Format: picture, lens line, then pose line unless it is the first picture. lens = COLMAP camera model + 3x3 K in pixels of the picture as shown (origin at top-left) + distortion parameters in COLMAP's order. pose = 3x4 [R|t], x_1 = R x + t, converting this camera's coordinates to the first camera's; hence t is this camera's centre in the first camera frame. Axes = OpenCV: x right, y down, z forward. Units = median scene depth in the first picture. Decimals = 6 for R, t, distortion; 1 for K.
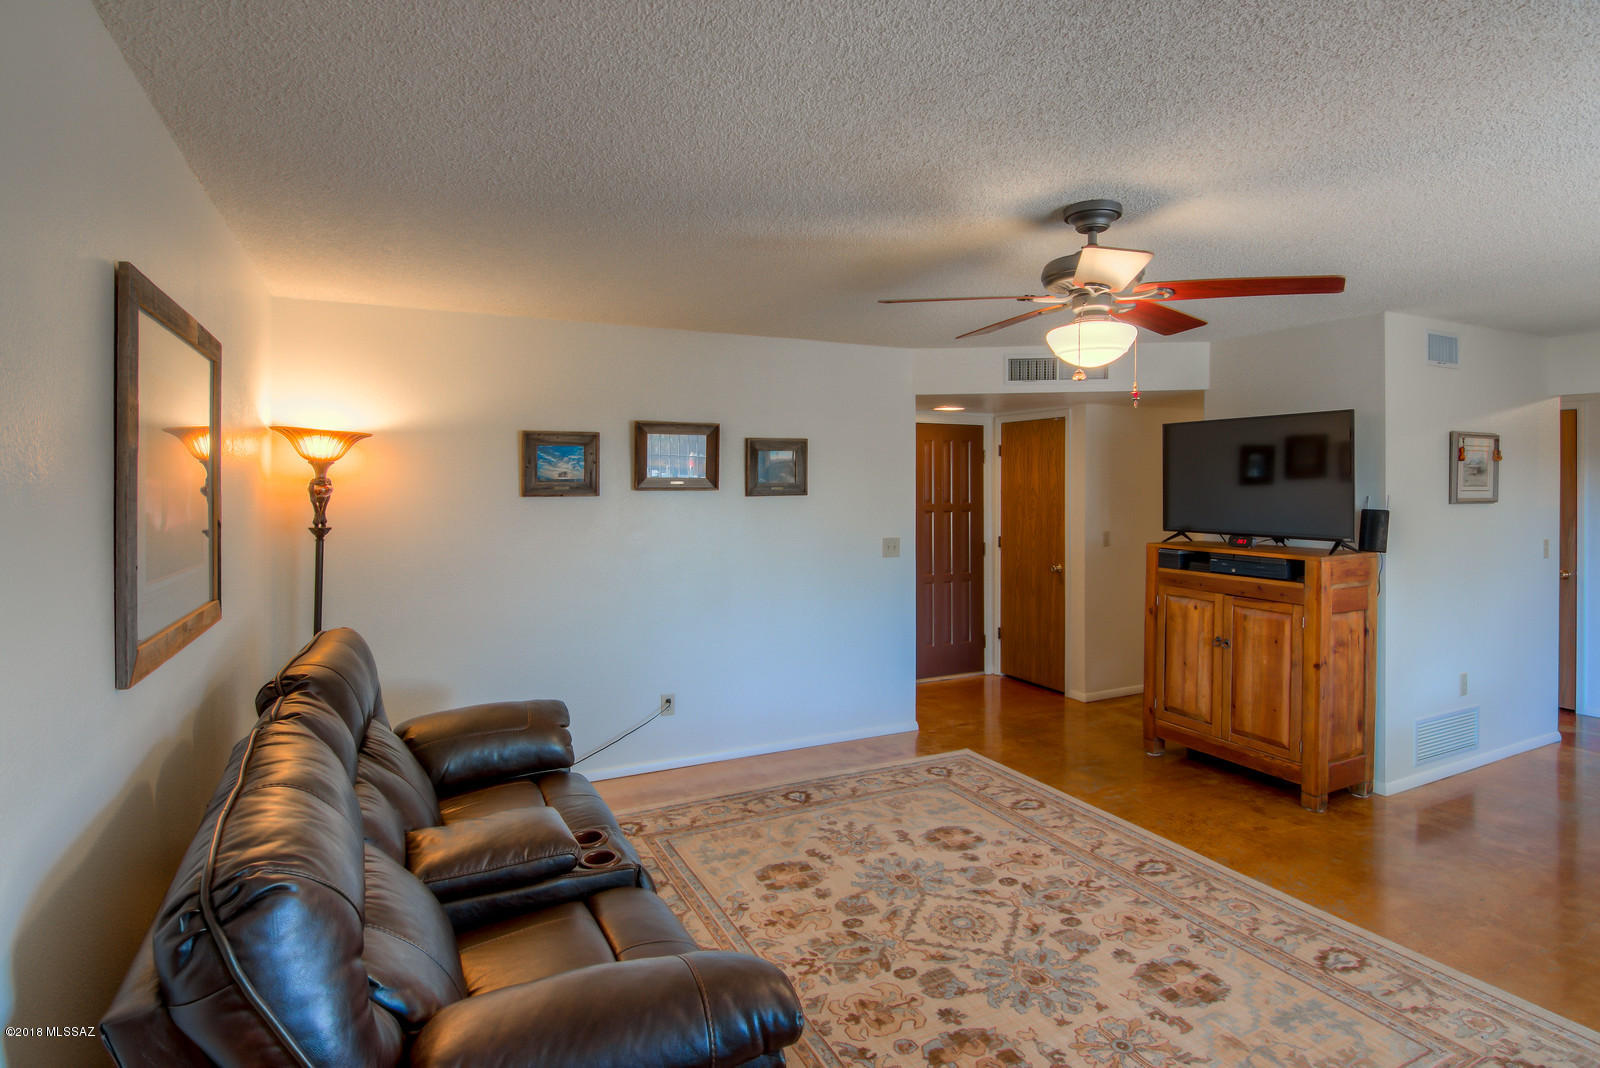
lens RADIAL K [[838.7, 0, 791.5], [0, 838.7, 476.6], [0, 0, 1]] dist [-0.010106, -0.002905]
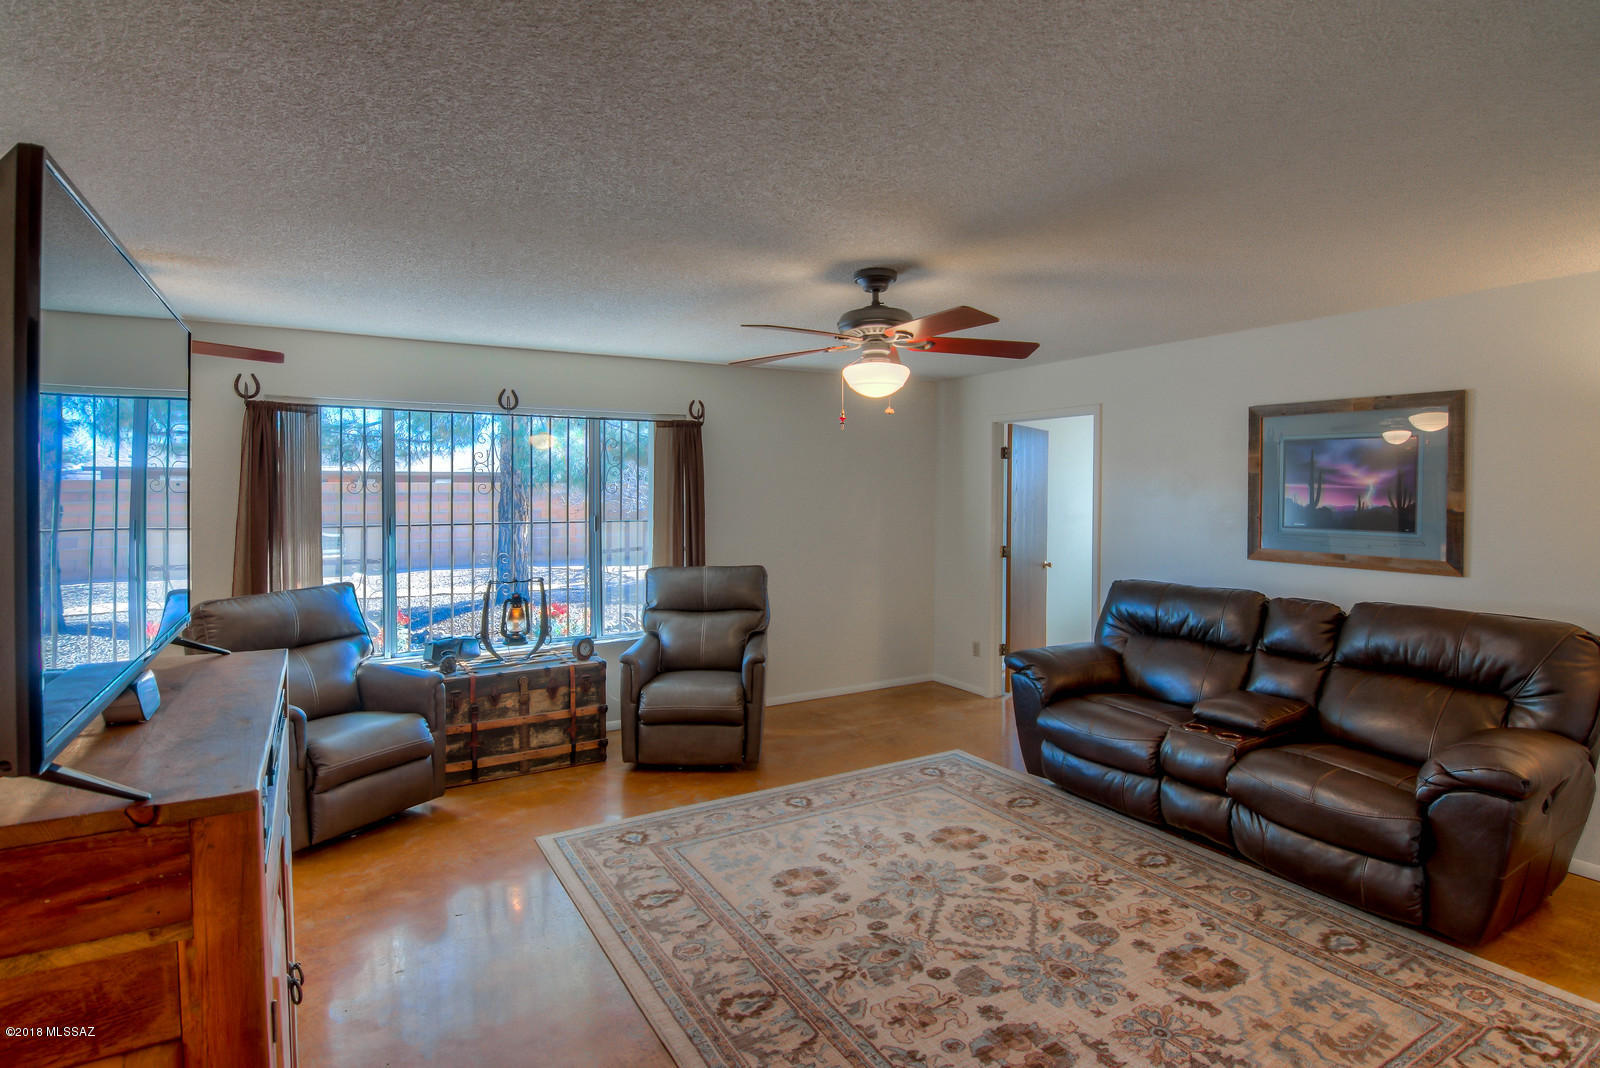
lens RADIAL K [[817.9, 0, 801.9], [0, 817.9, 493.9], [0, 0, 1]] dist [-0.001052, -0.000667]
pose [[-0.996559, 0.002526, -0.082846, 0.466919], [0.002407, 0.999996, 0.001530, 0.011097], [0.082849, 0.001325, -0.996561, 1.820257]]
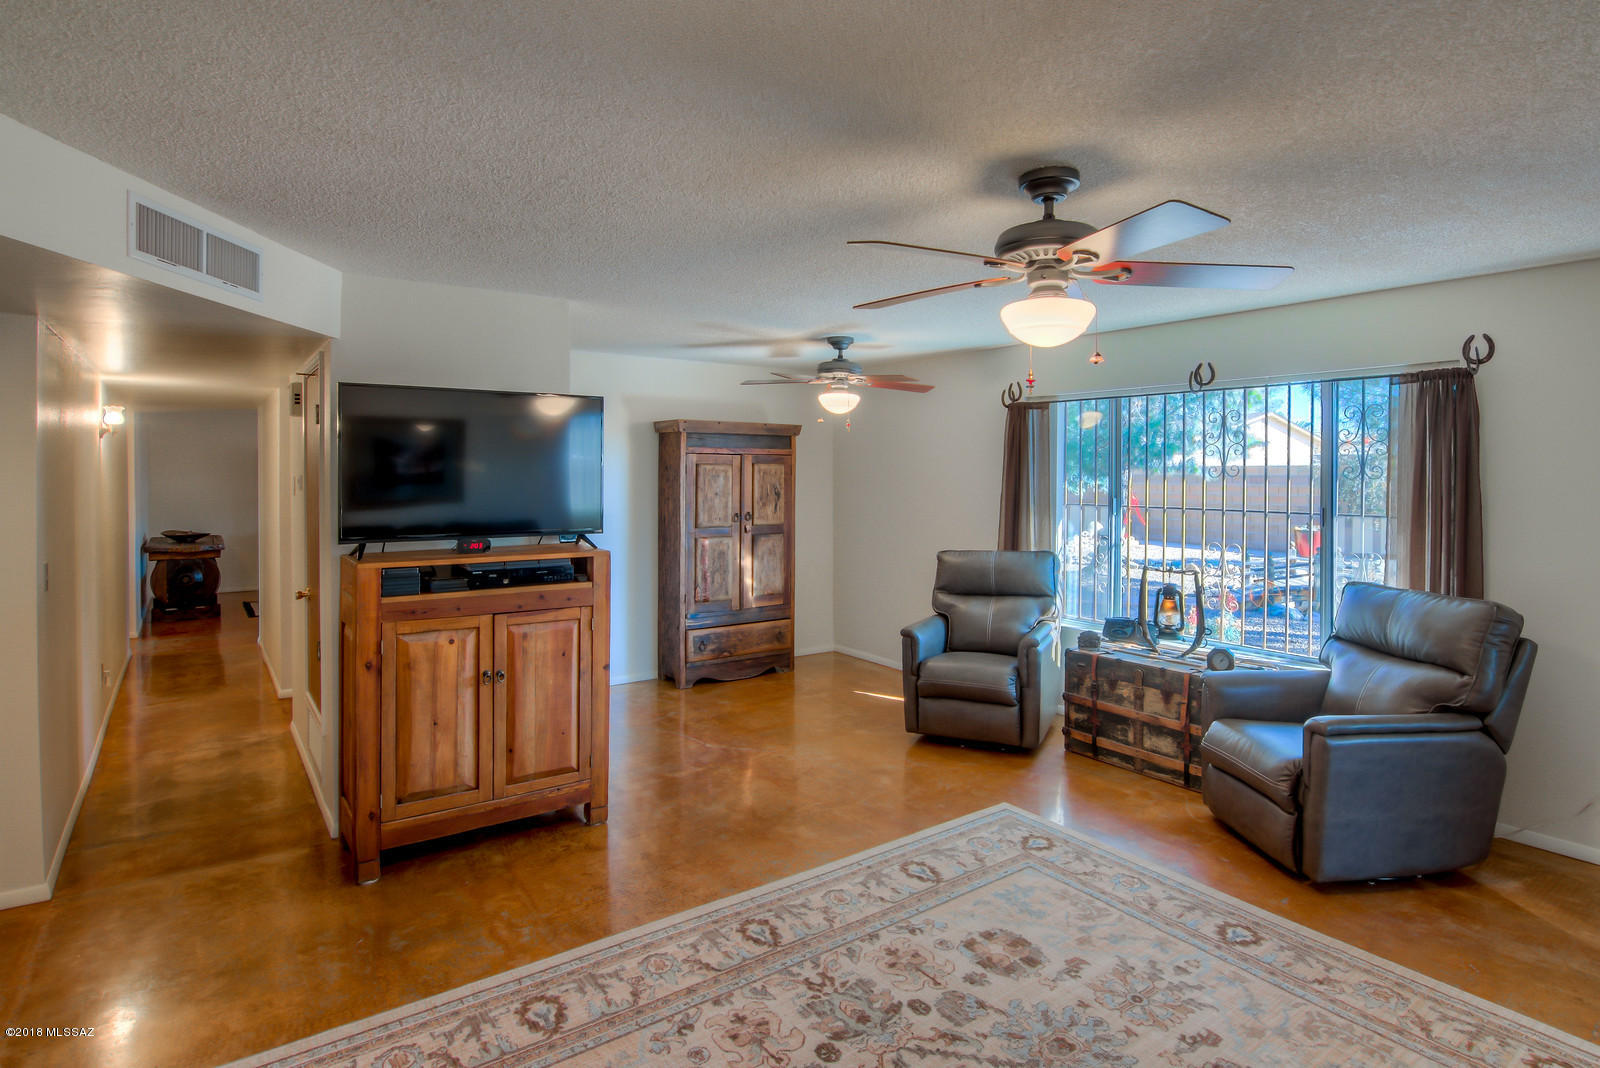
lens RADIAL K [[844.6, 0, 809.7], [0, 844.6, 475.3], [0, 0, 1]] dist [-0.010562, -0.001692]
pose [[-0.174070, -0.004773, 0.984722, -0.422258], [-0.007392, 0.999966, 0.003540, 0.008185], [-0.984706, -0.006663, -0.174099, 1.157039]]
